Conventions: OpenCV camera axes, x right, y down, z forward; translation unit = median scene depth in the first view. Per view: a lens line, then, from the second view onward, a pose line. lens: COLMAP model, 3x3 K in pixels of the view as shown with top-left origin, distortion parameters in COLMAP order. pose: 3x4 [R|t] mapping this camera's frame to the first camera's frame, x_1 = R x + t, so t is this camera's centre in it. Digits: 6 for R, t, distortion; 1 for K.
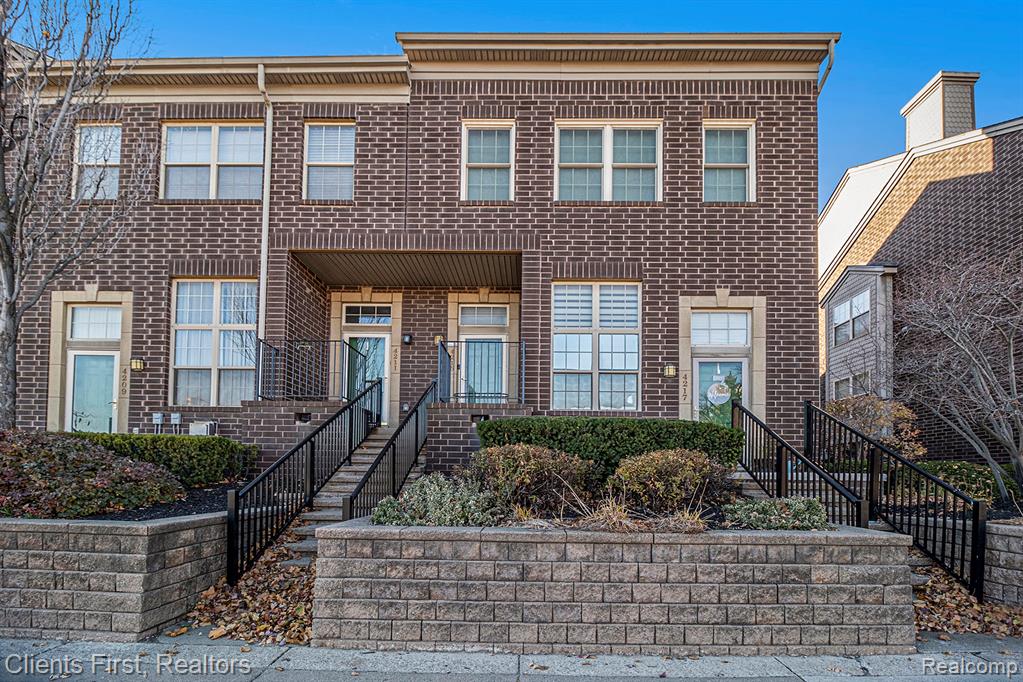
lens RADIAL K [[482.1, 0, 723.3], [0, 482.1, 456.2], [0, 0, 1]] dist [-0.003465, -0.004664]
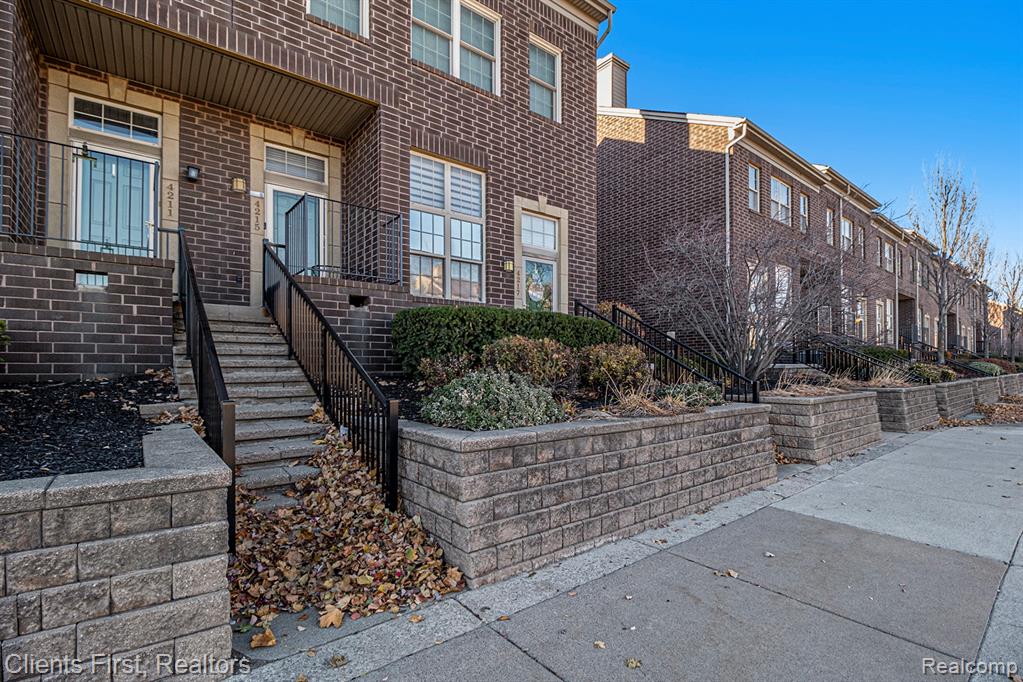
lens RADIAL K [[463.9, 0, 510.7], [0, 463.9, 353.9], [0, 0, 1]] dist [0.002352, -0.012061]
pose [[0.798072, 0.003064, 0.602554, -0.707622], [-0.014310, 0.999801, 0.013870, -0.001897], [-0.602392, -0.019692, 0.797958, 0.197634]]
